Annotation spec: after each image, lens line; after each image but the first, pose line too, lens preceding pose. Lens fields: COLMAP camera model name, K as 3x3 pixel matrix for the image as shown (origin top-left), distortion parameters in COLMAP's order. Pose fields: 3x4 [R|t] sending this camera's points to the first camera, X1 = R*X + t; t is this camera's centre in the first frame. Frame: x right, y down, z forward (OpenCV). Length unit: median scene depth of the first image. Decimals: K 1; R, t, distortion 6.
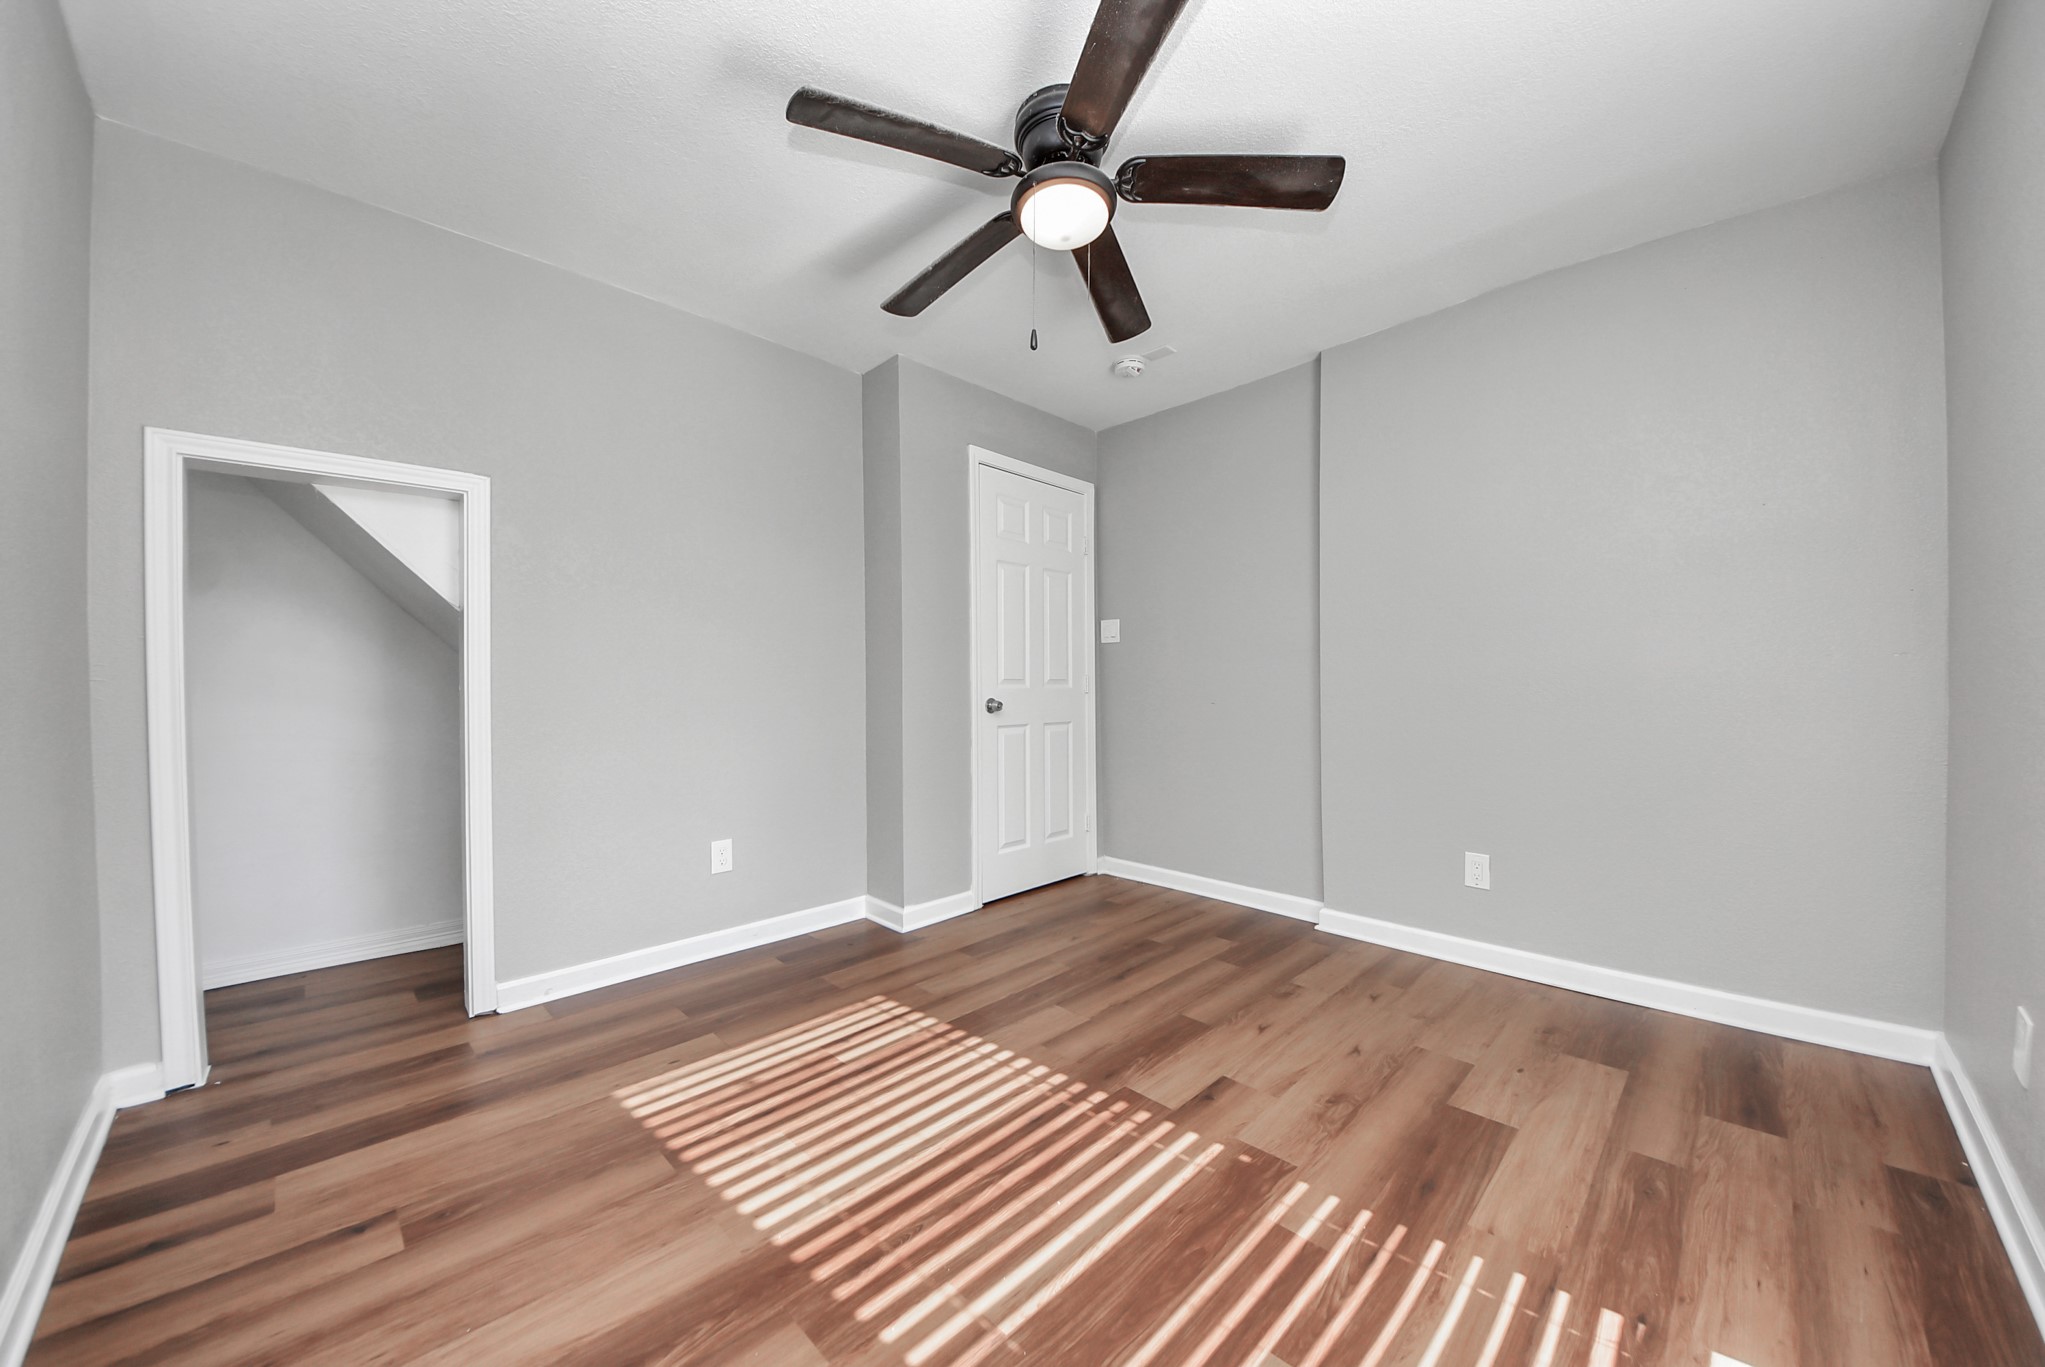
lens RADIAL K [[721.8, 0, 1022.5], [0, 721.8, 683.5], [0, 0, 1]] dist [0.088345, -0.040670]
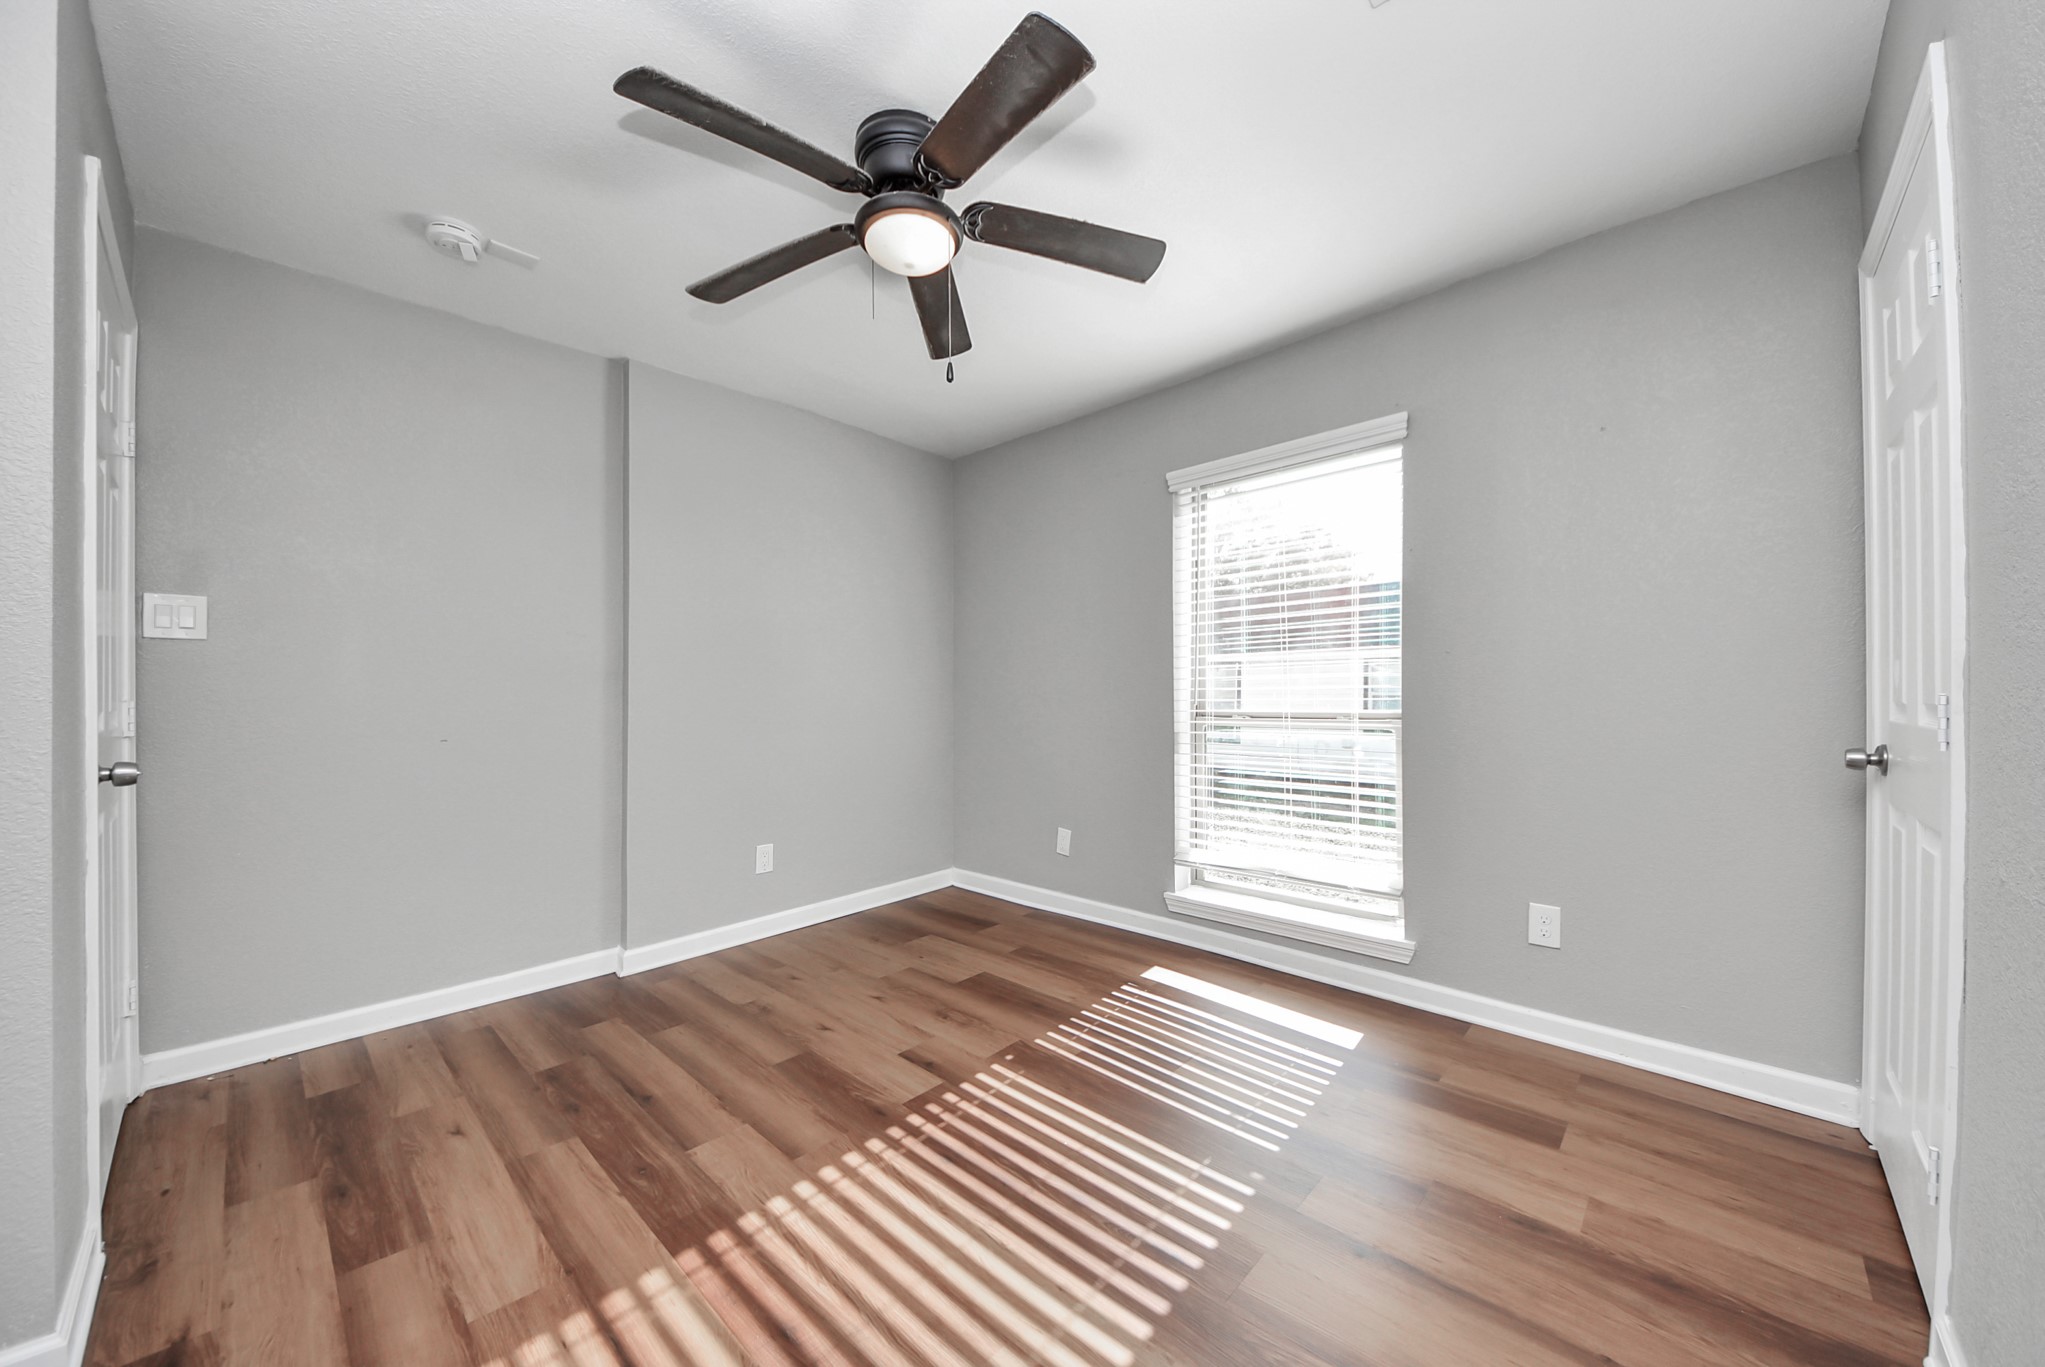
lens RADIAL K [[747.4, 0, 1008.2], [0, 747.4, 696.8], [0, 0, 1]] dist [-0.002014, -0.000404]
pose [[-0.025713, 0.009022, 0.999629, -0.825922], [0.015577, 0.999841, -0.008623, -0.001912], [-0.999548, 0.015350, -0.025849, 0.804546]]
